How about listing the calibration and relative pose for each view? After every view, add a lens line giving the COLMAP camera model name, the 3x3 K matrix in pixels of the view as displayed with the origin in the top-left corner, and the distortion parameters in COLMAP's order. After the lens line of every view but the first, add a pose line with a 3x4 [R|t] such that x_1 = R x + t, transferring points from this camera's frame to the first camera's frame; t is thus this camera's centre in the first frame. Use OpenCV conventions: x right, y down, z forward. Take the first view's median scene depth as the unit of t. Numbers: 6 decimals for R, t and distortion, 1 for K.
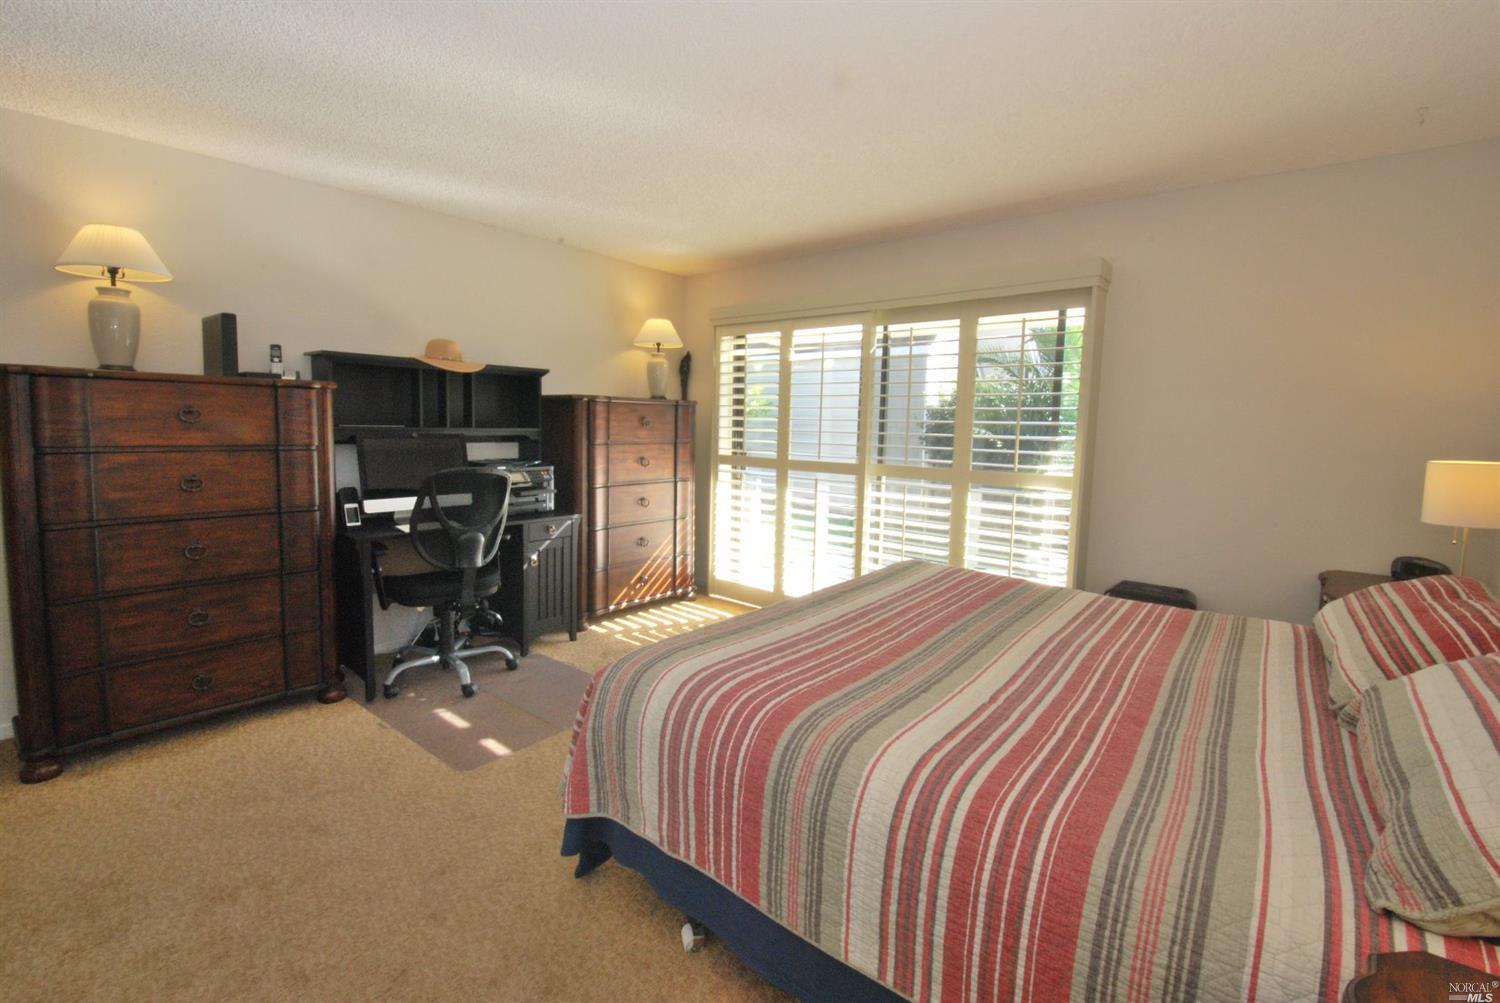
lens RADIAL K [[655.3, 0, 738.6], [0, 655.3, 490.6], [0, 0, 1]] dist [0.003457, -0.014290]
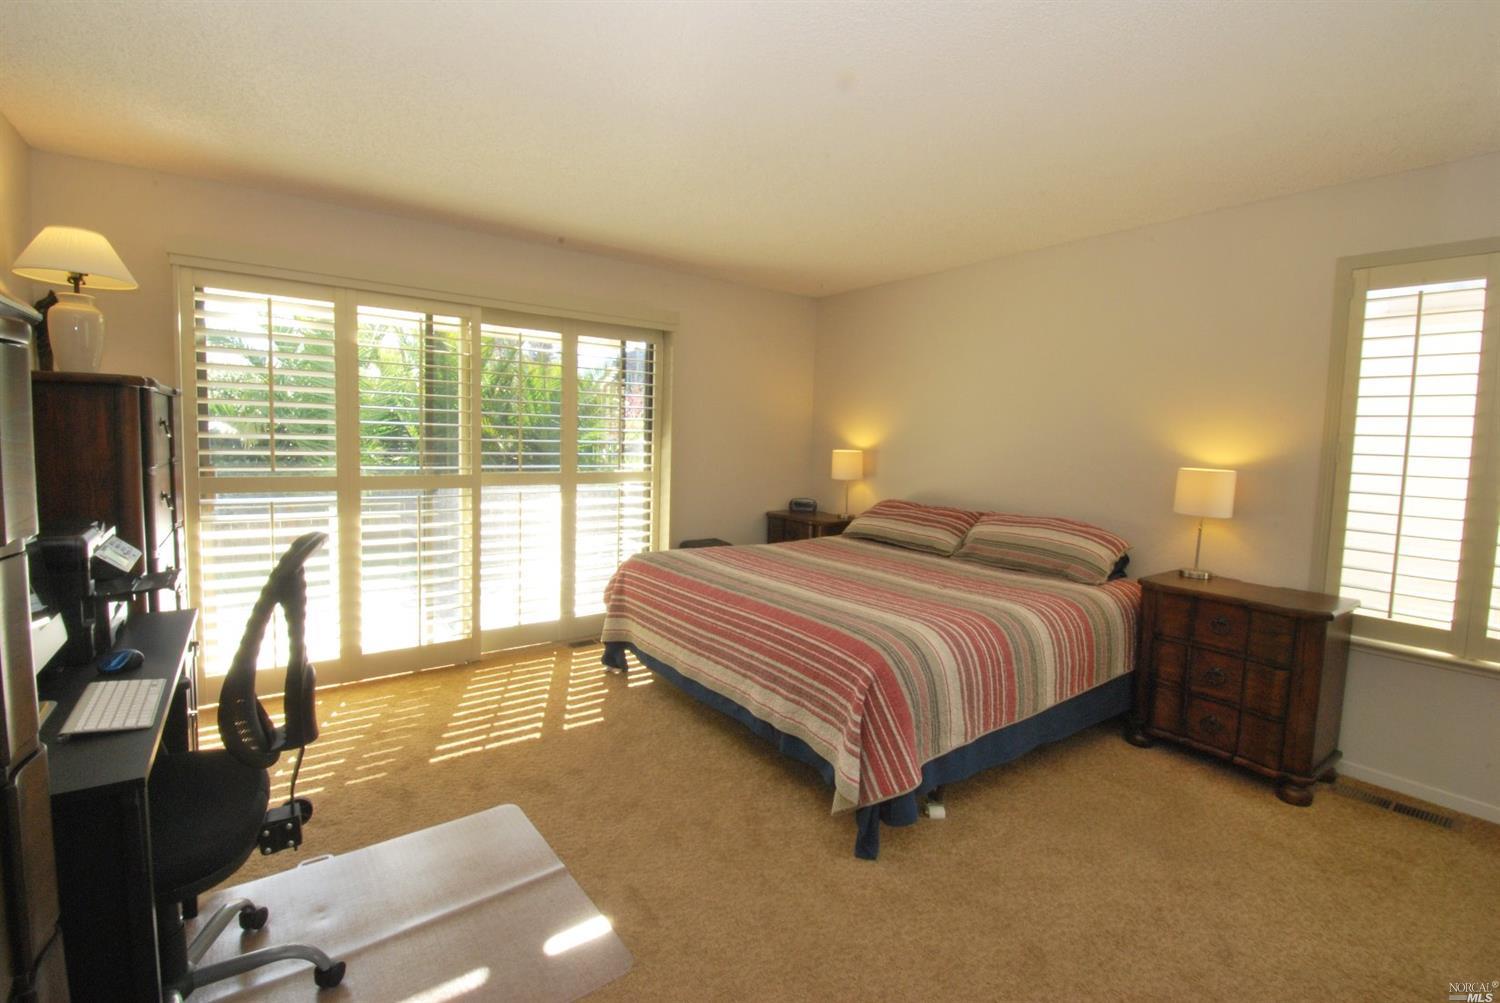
lens RADIAL K [[655.3, 0, 742.8], [0, 655.3, 493.6], [0, 0, 1]] dist [0.003457, -0.014290]
pose [[0.228175, -0.098052, 0.968670, -0.629091], [0.077855, 0.993567, 0.082233, -0.061437], [-0.970502, 0.056652, 0.234341, 0.445775]]
